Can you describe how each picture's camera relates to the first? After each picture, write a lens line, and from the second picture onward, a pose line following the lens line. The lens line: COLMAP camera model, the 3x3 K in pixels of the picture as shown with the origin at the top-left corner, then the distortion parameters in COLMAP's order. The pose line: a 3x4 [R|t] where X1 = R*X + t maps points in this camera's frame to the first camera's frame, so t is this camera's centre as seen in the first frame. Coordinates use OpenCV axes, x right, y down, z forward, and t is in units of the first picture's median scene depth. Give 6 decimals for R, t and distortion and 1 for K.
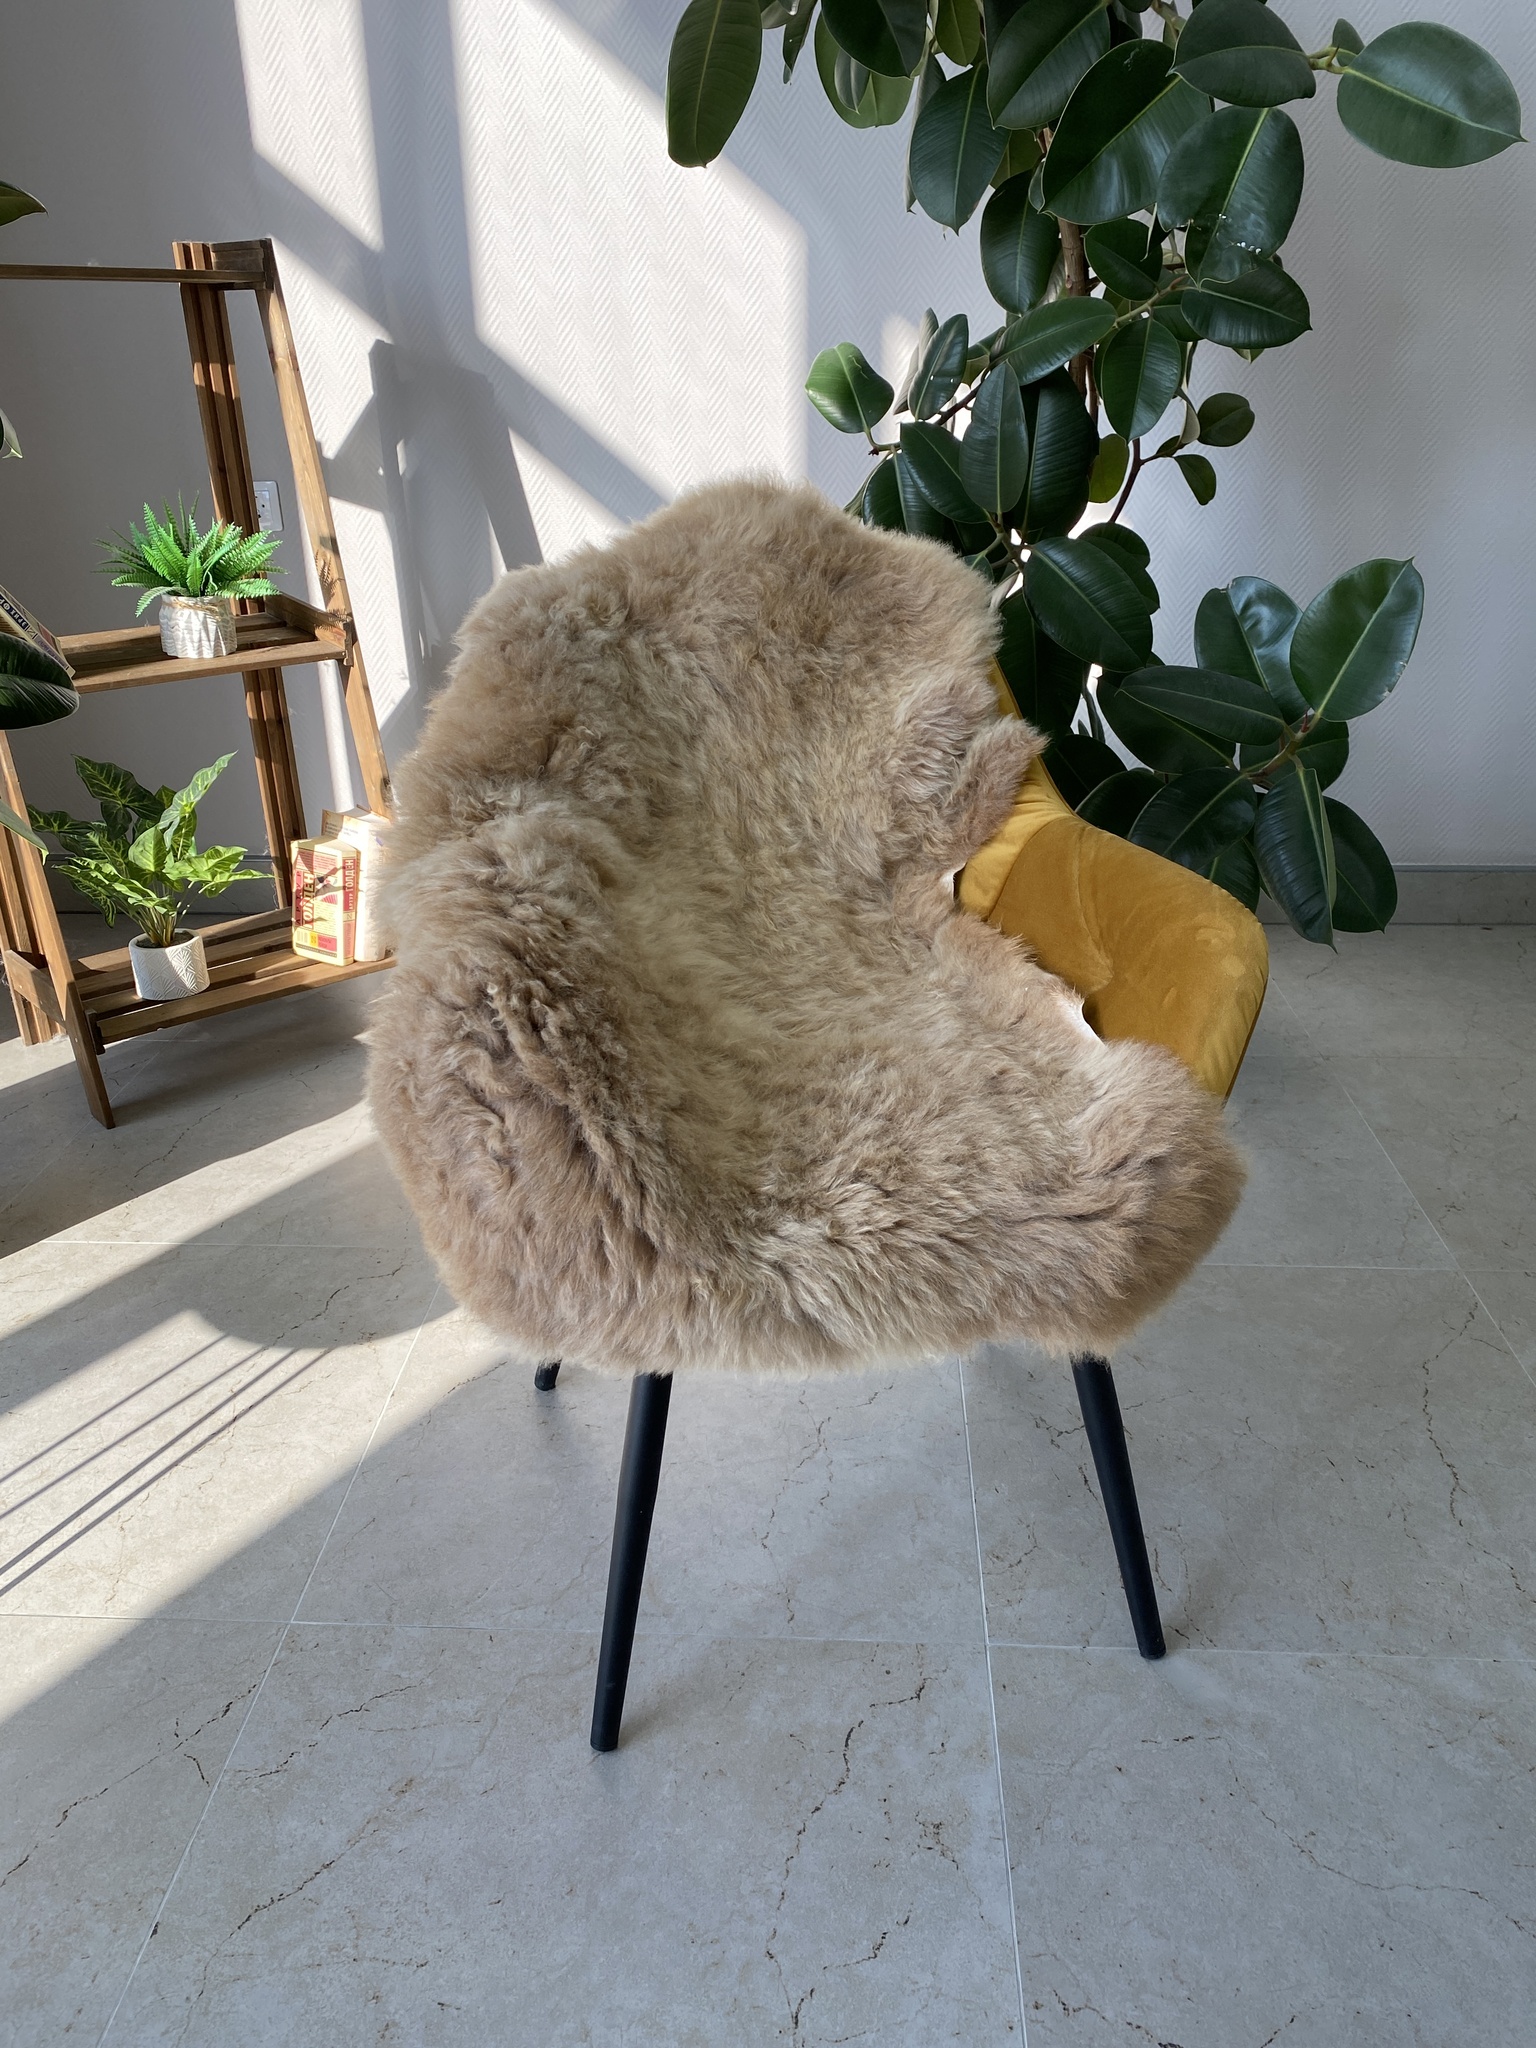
lens RADIAL K [[1585.9, 0, 765.8], [0, 1585.9, 1015.8], [0, 0, 1]] dist [0.002764, -0.015192]
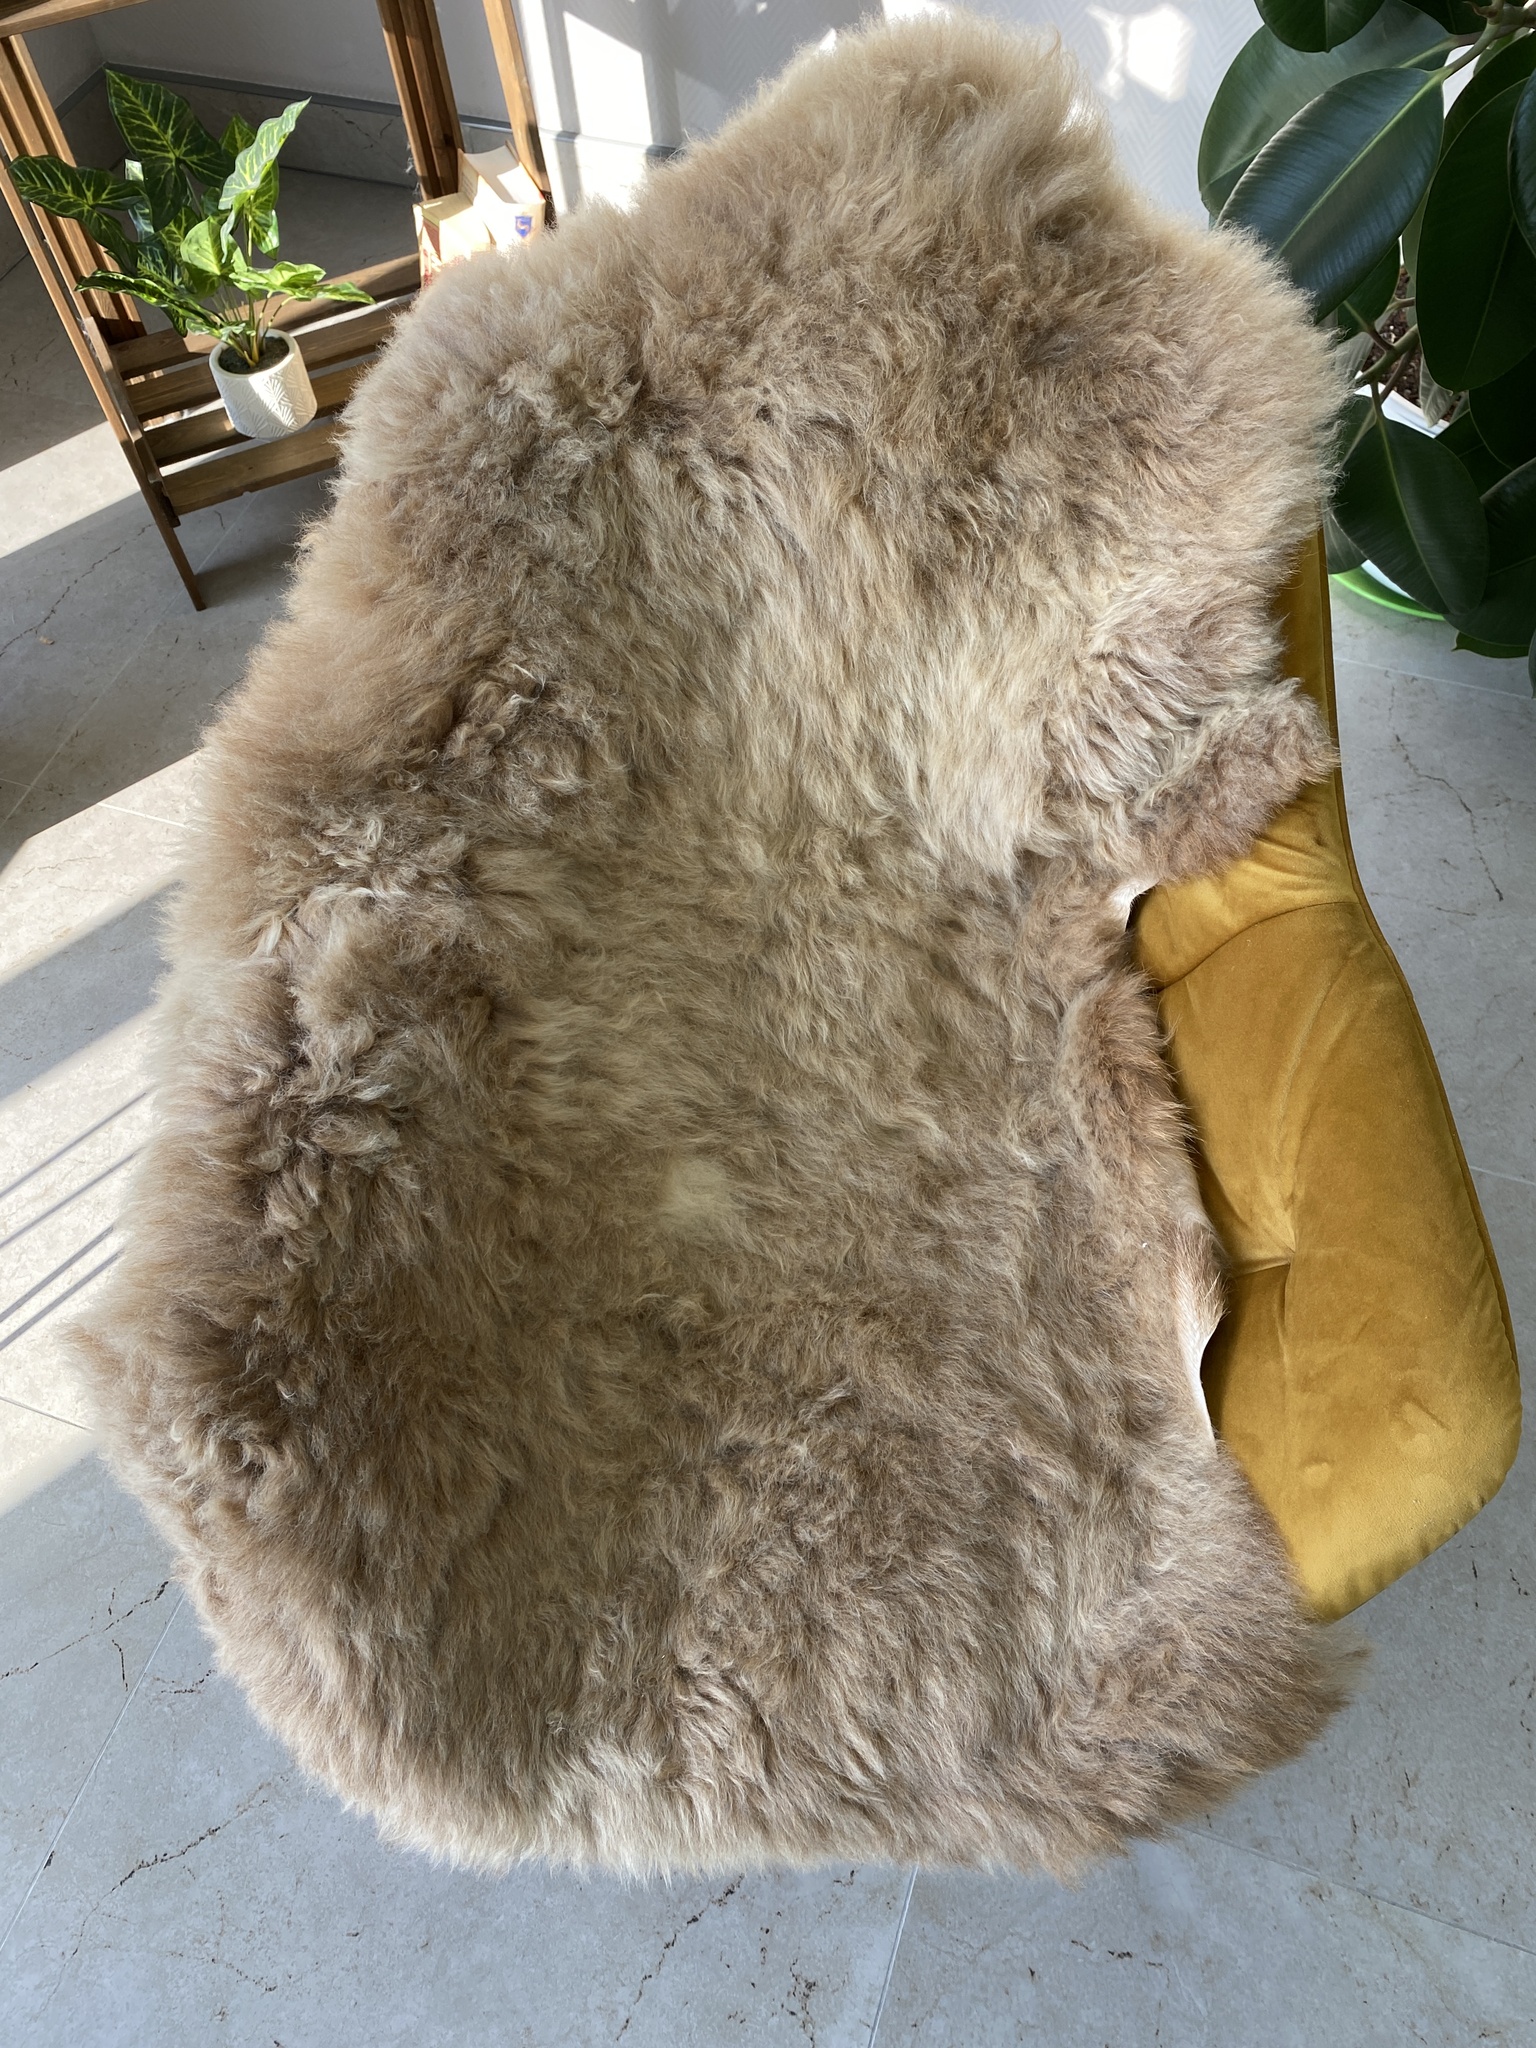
lens RADIAL K [[1585.9, 0, 752.9], [0, 1585.9, 1006.7], [0, 0, 1]] dist [0.002764, -0.015192]
pose [[0.959912, 0.215520, -0.179222, 0.096529], [-0.077253, 0.818040, 0.569950, -0.393636], [0.269446, -0.533257, 0.801895, 0.446870]]
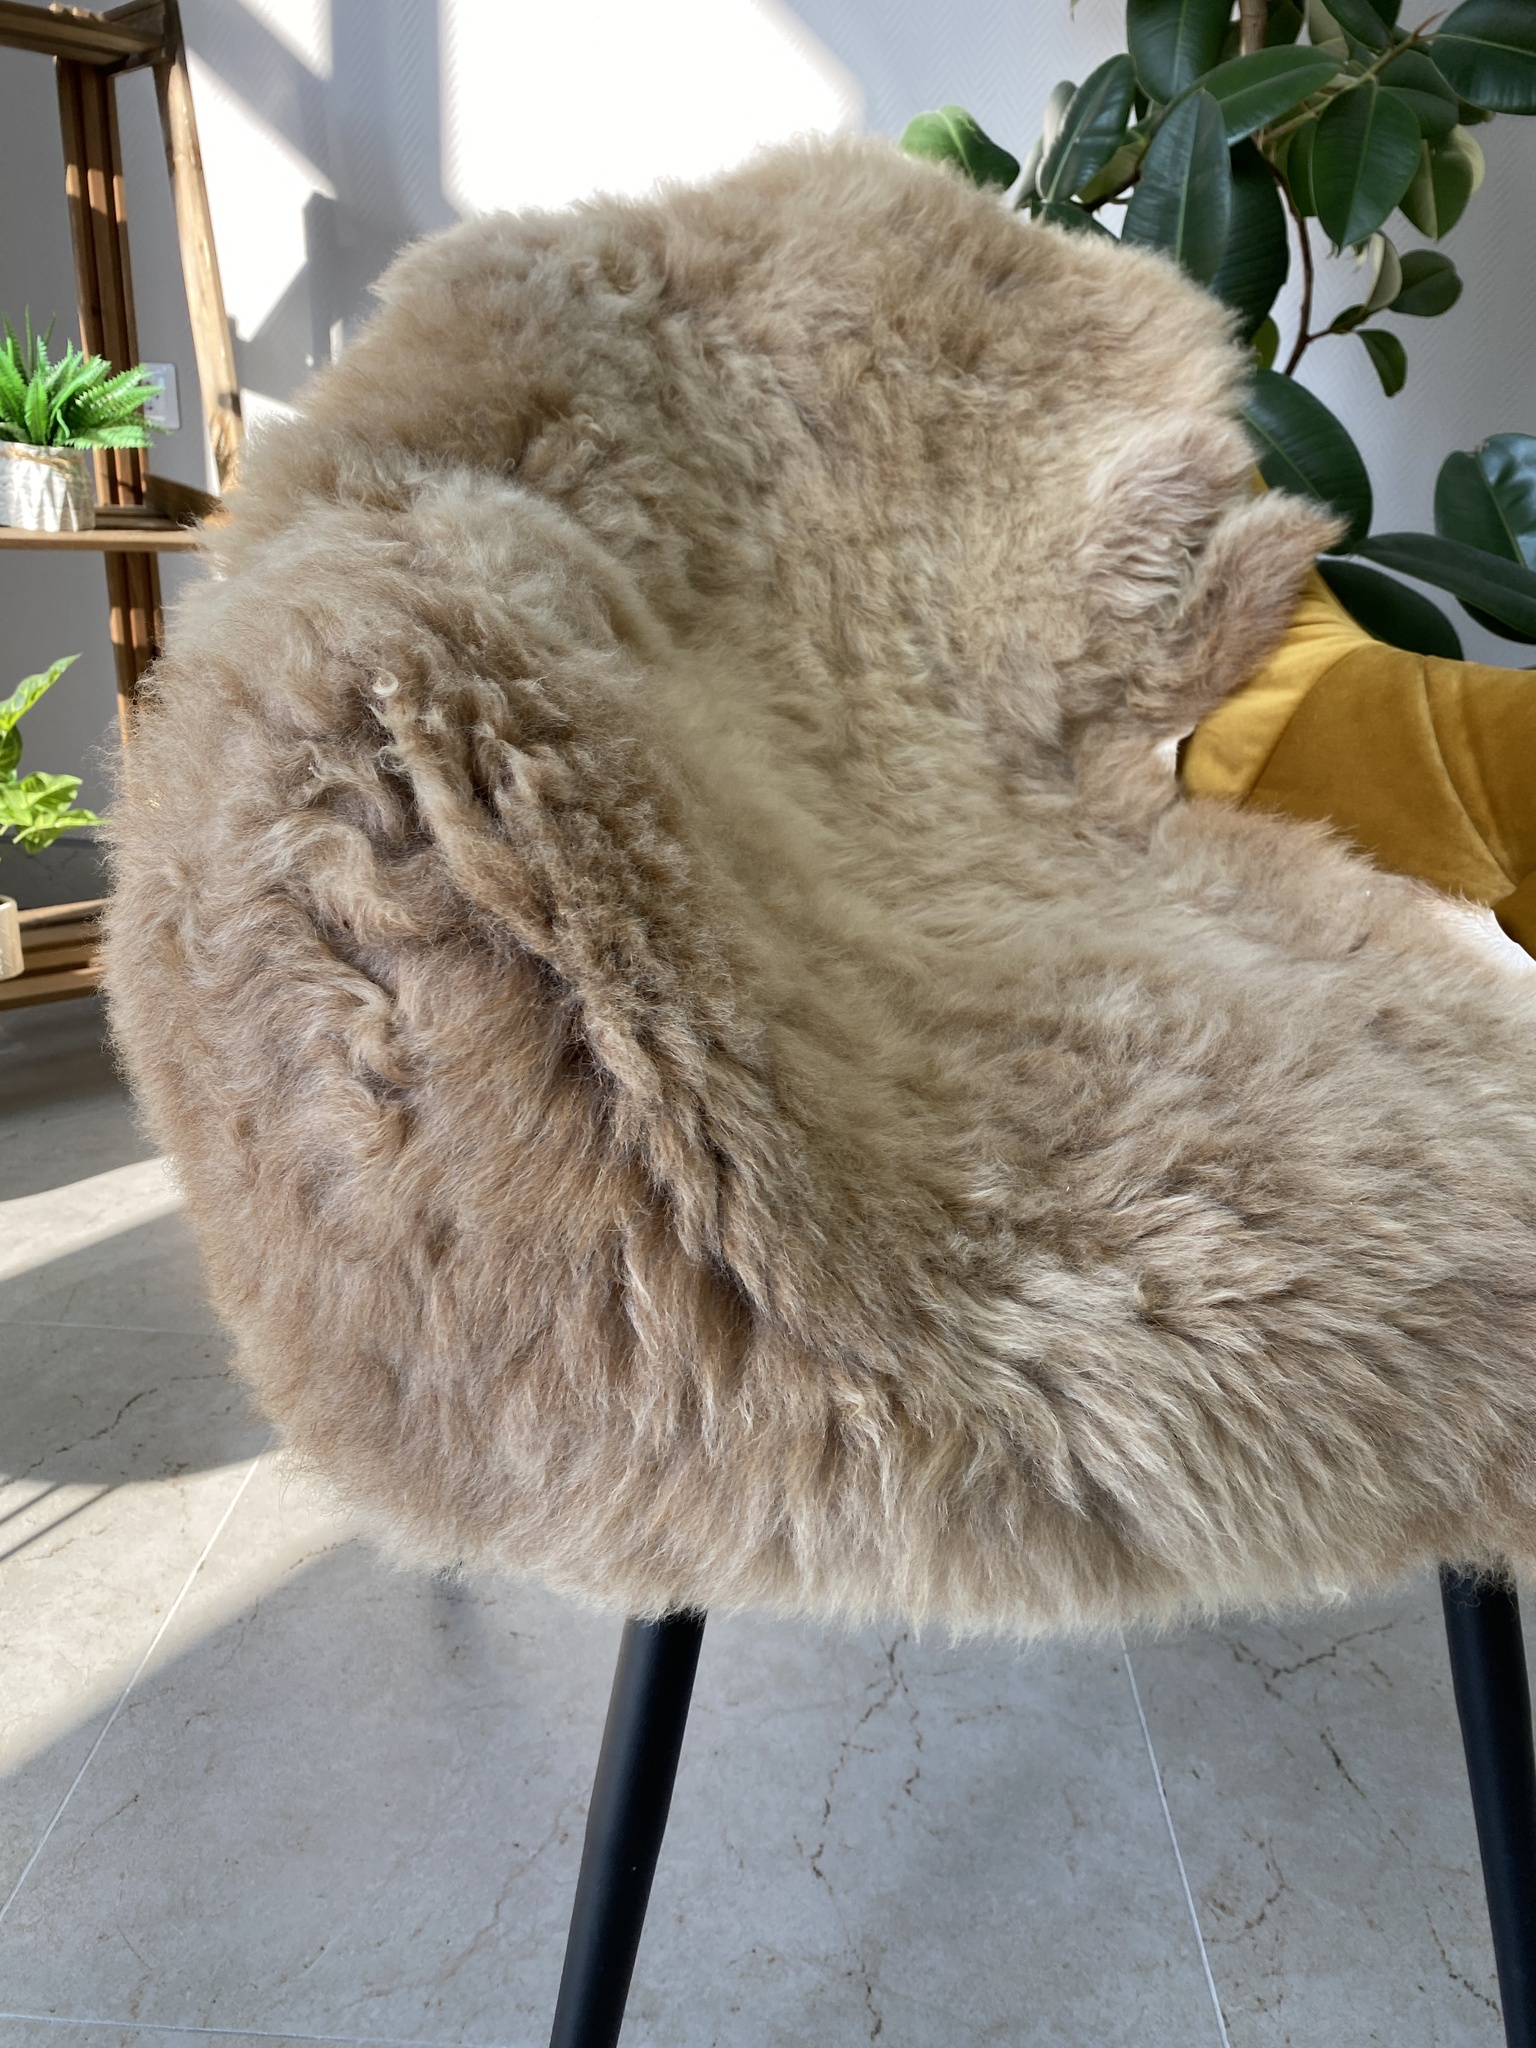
lens RADIAL K [[1585.9, 0, 765.3], [0, 1585.9, 1039.2], [0, 0, 1]] dist [0.002764, -0.015192]
pose [[0.997783, 0.050473, 0.043368, -0.059628], [-0.047535, 0.996668, -0.066286, 0.072298], [-0.046570, 0.064078, 0.996858, 0.408613]]
